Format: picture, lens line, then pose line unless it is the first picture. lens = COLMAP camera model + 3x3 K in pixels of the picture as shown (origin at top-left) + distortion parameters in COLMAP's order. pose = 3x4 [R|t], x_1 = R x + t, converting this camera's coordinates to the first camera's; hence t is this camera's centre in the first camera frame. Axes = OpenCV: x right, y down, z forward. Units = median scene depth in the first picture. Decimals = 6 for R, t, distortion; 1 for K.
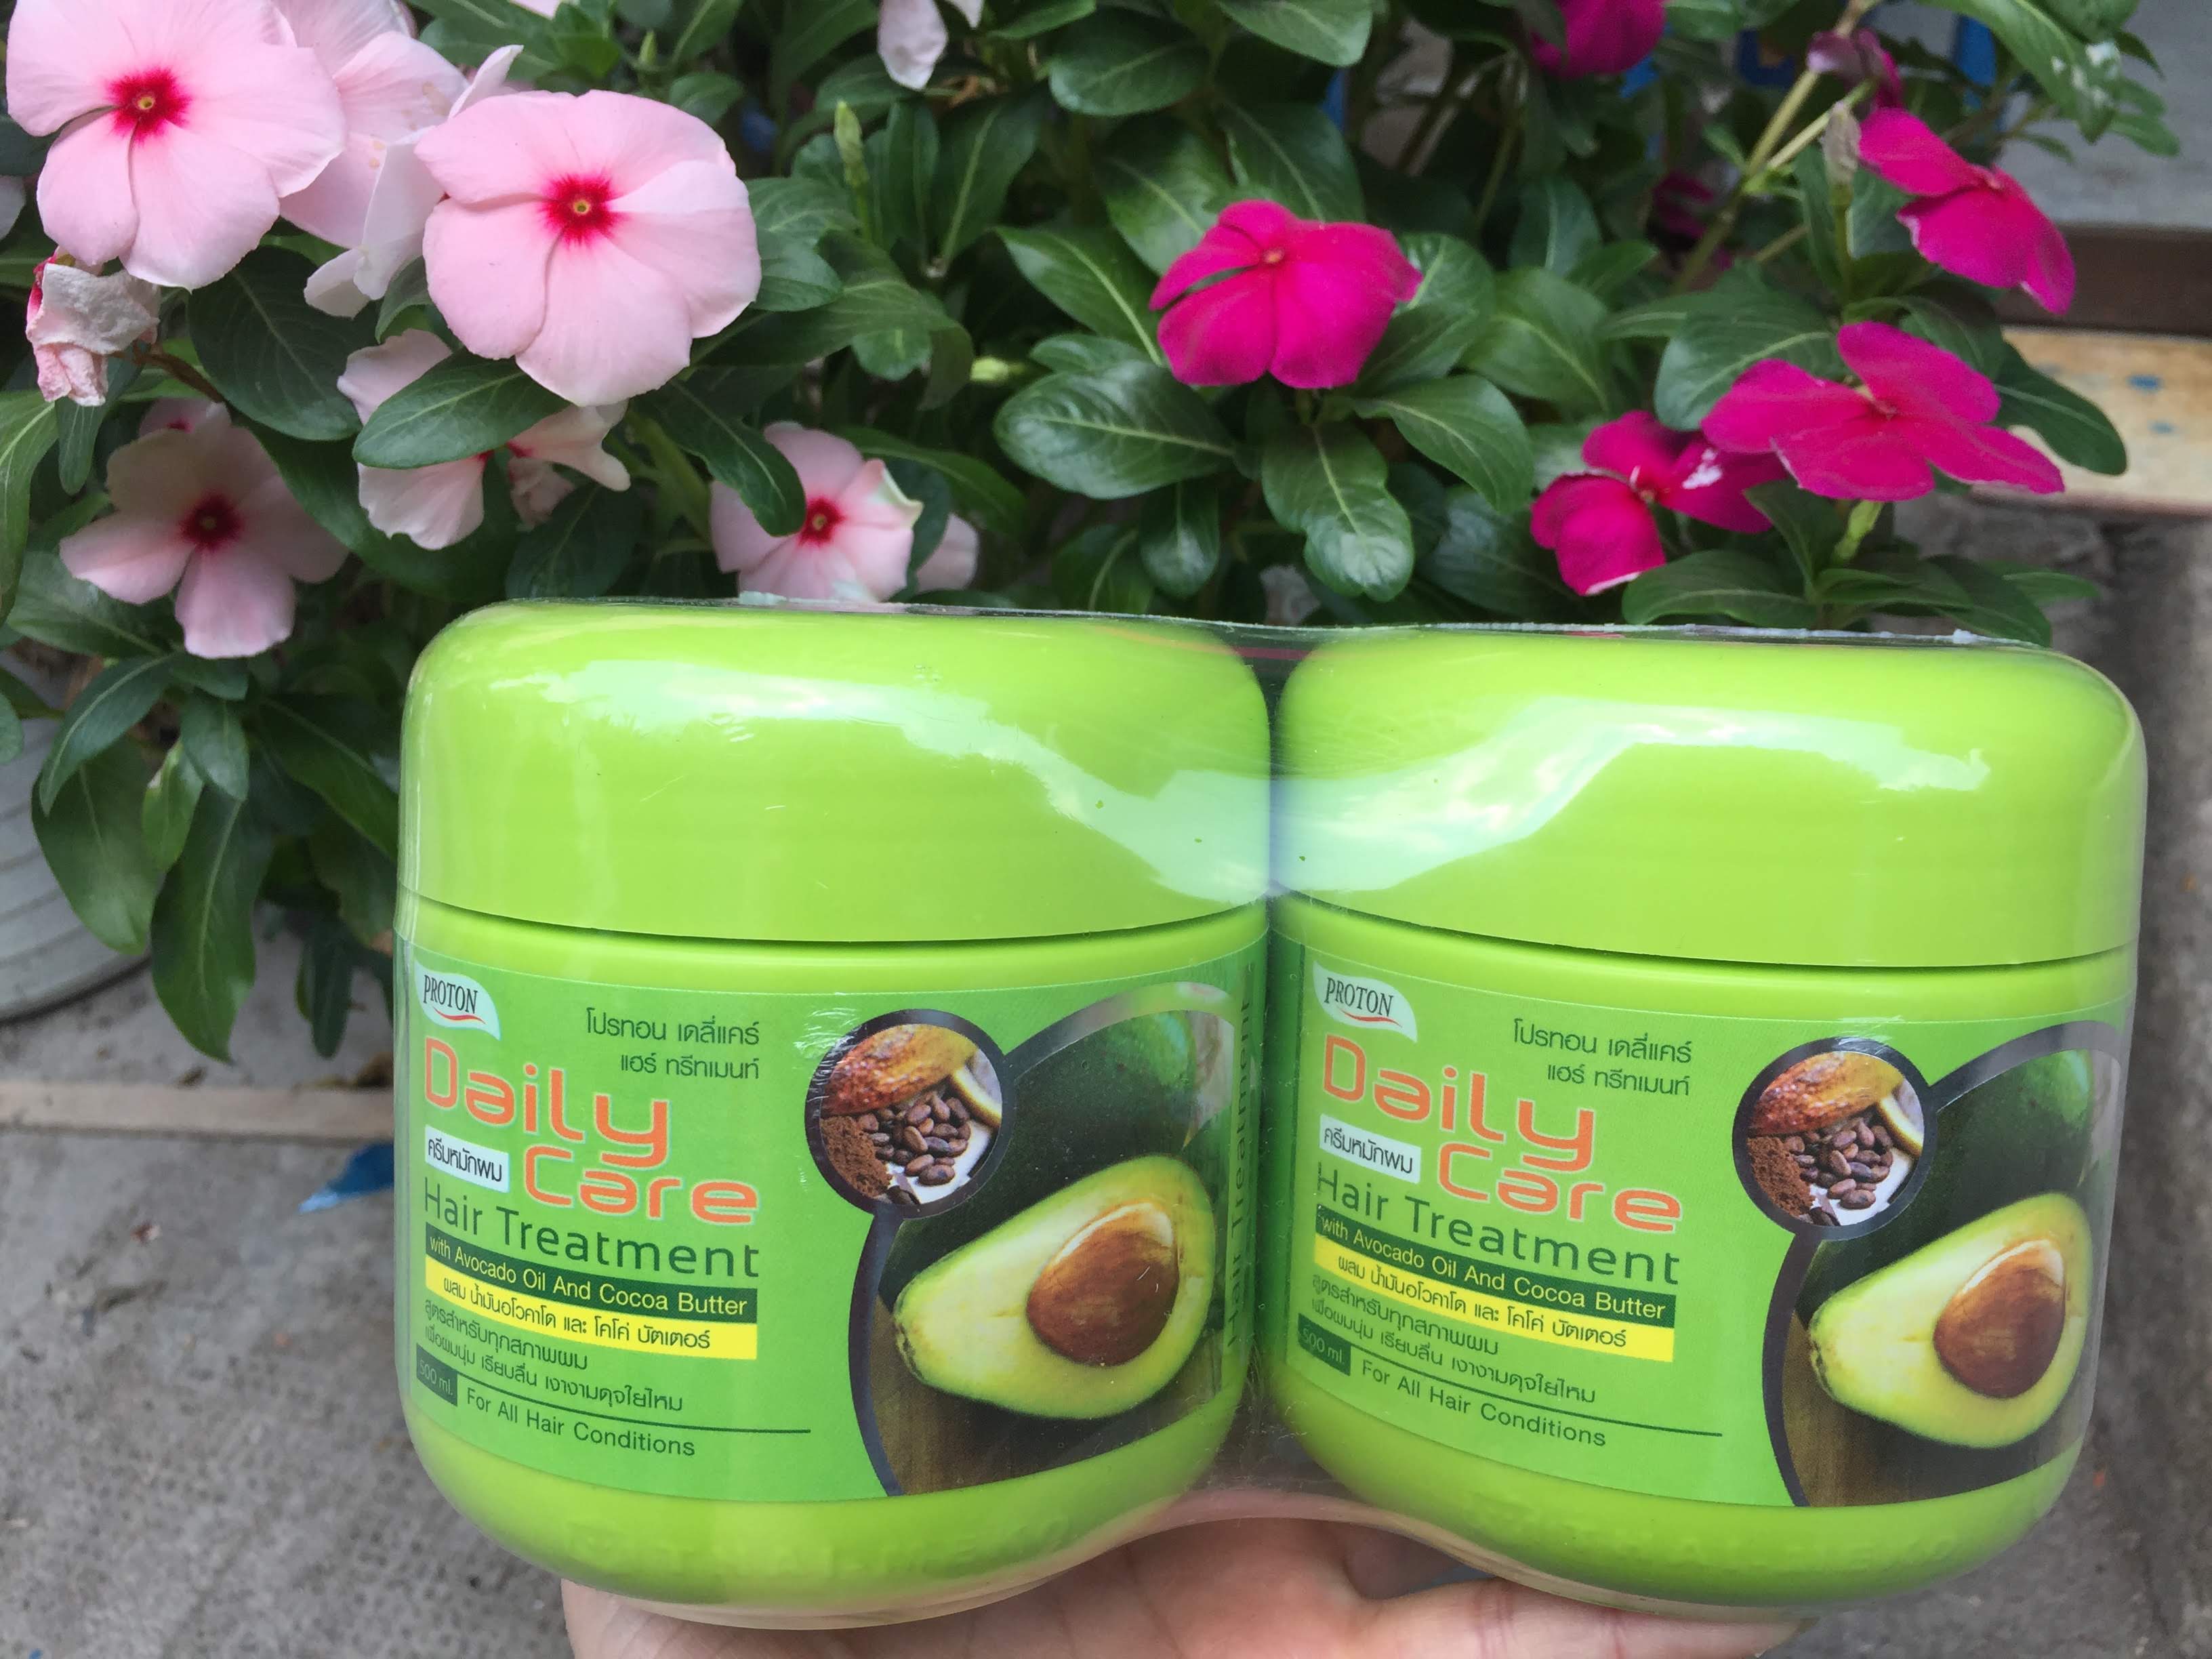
lens RADIAL K [[1816.6, 0, 1106.0], [0, 1816.6, 829.5], [0, 0, 1]] dist [0.001531, -0.046083]
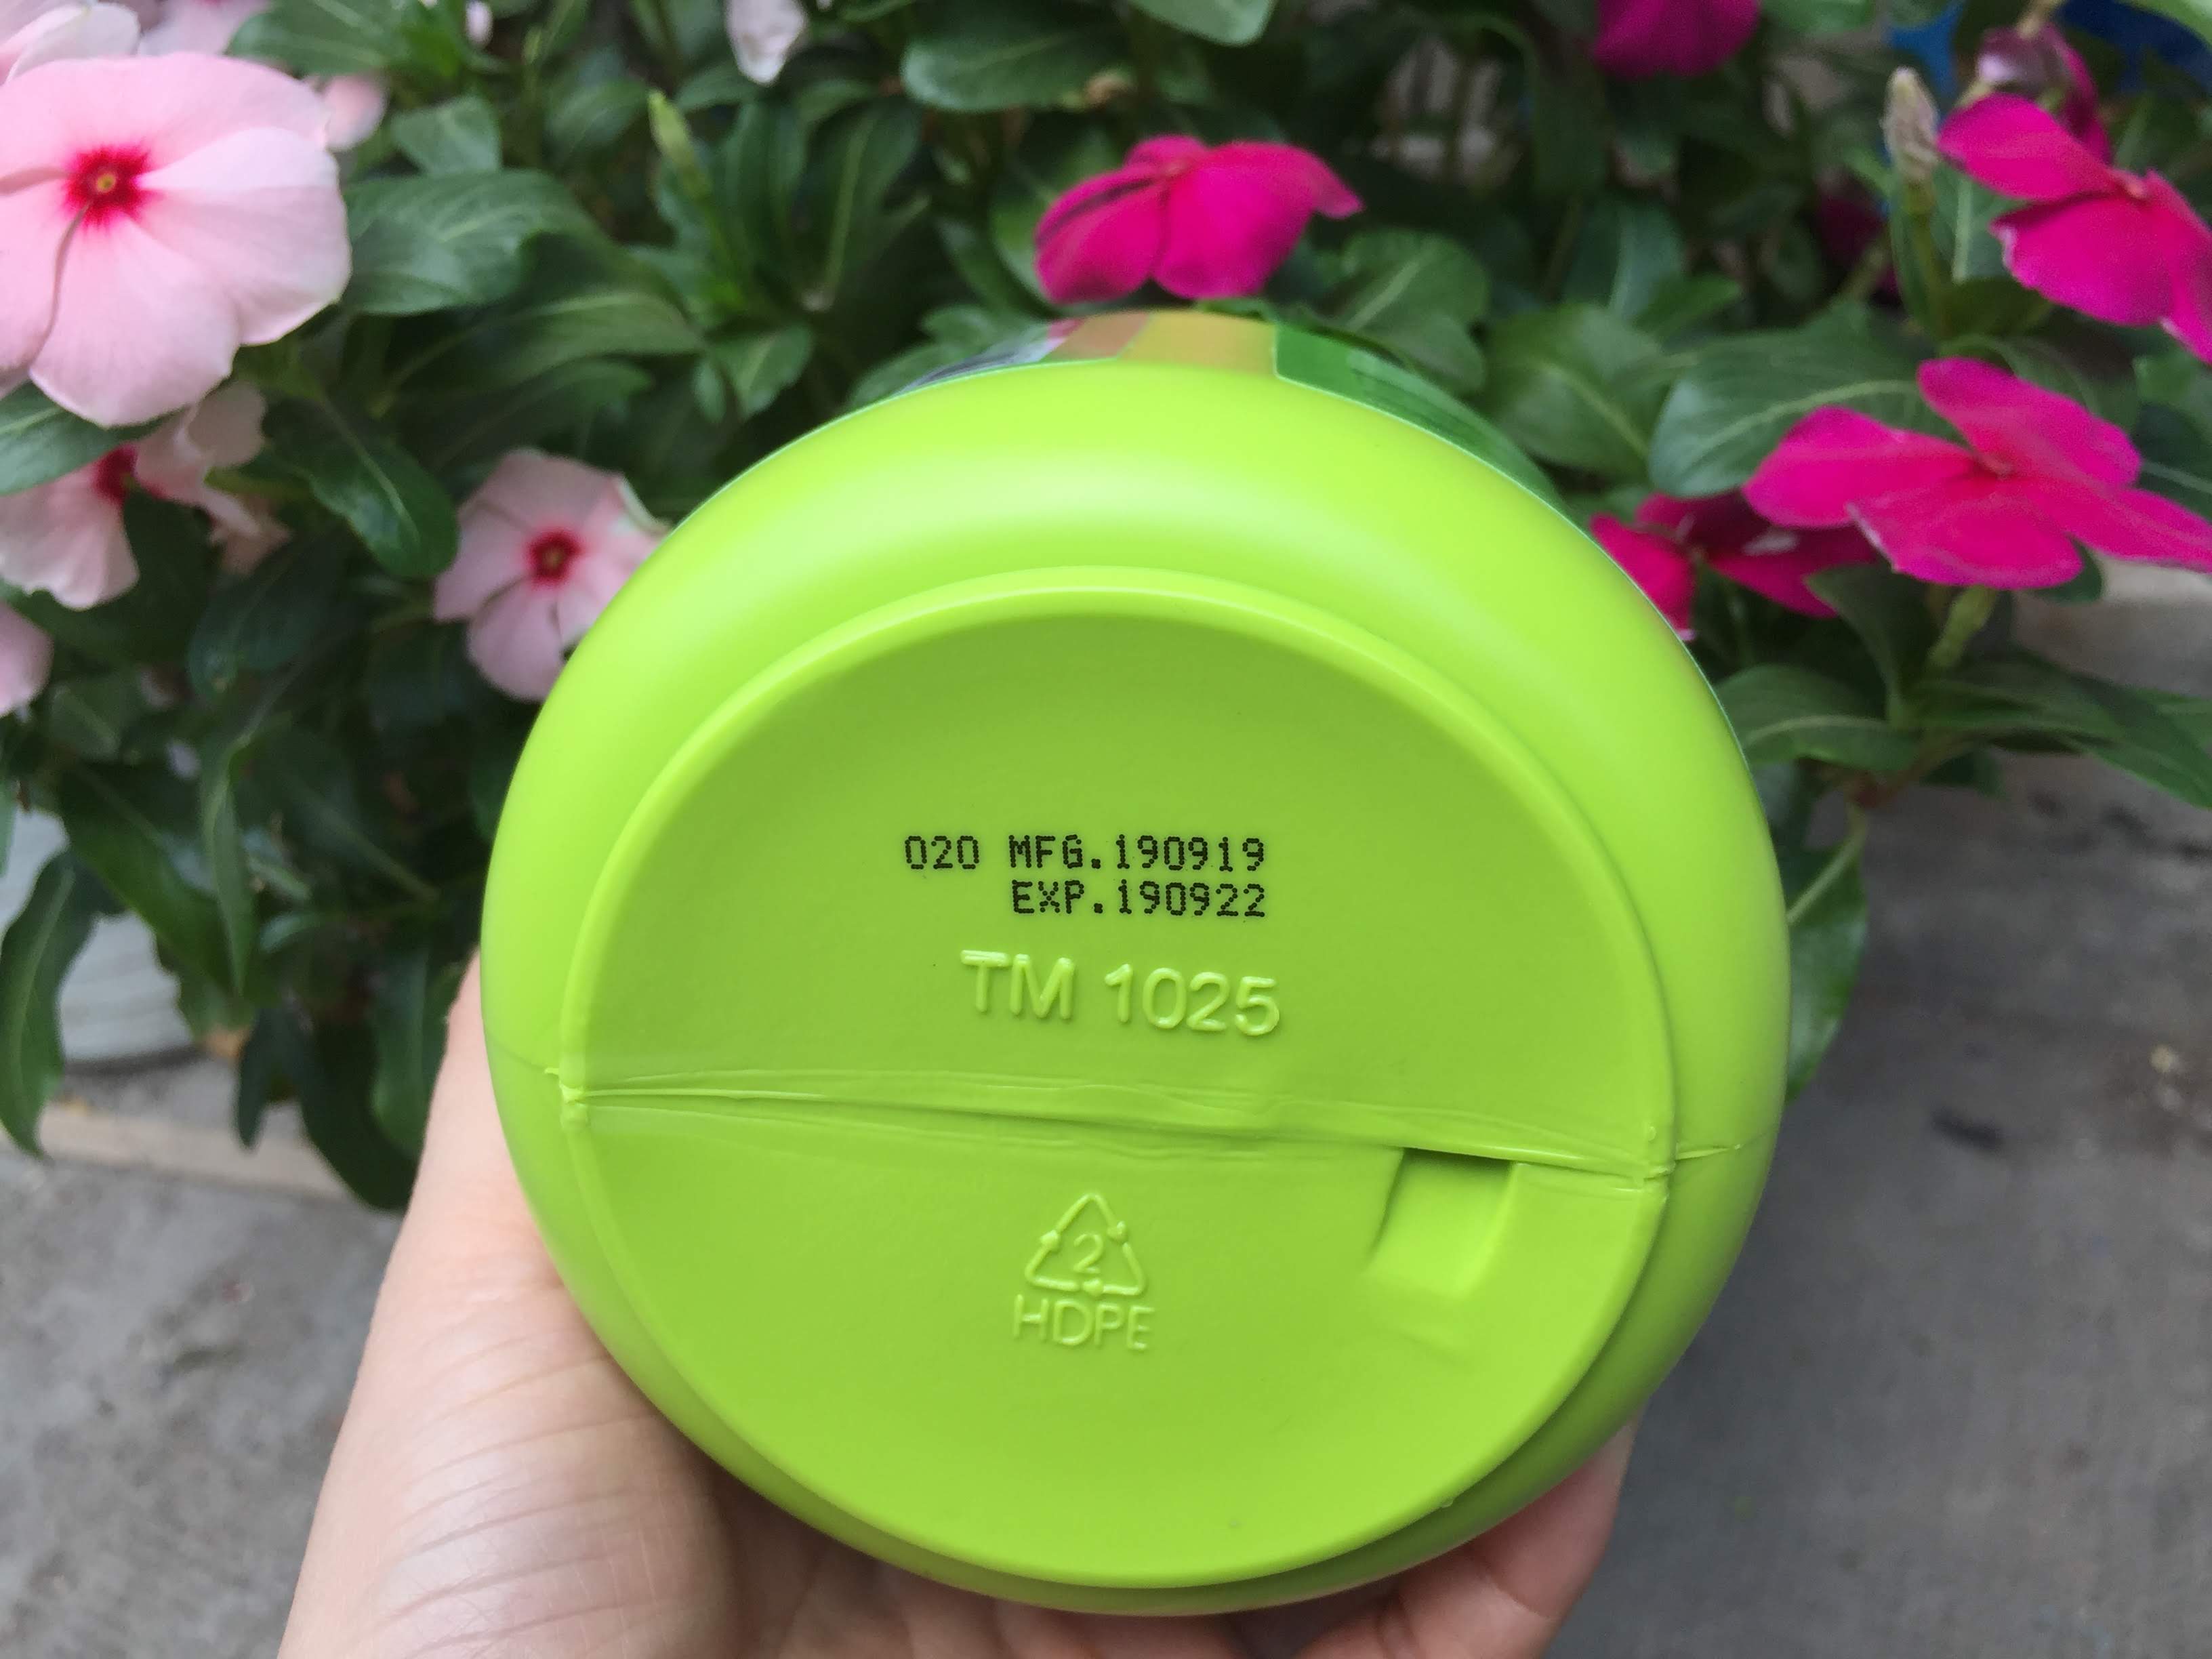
lens RADIAL K [[1858.1, 0, 1065.9], [0, 1858.1, 804.6], [0, 0, 1]] dist [0.015140, -0.081299]
pose [[0.984704, 0.048997, -0.167203, 0.157256], [-0.059083, 0.996687, -0.055888, -0.025452], [0.163911, 0.064912, 0.984337, 0.153387]]
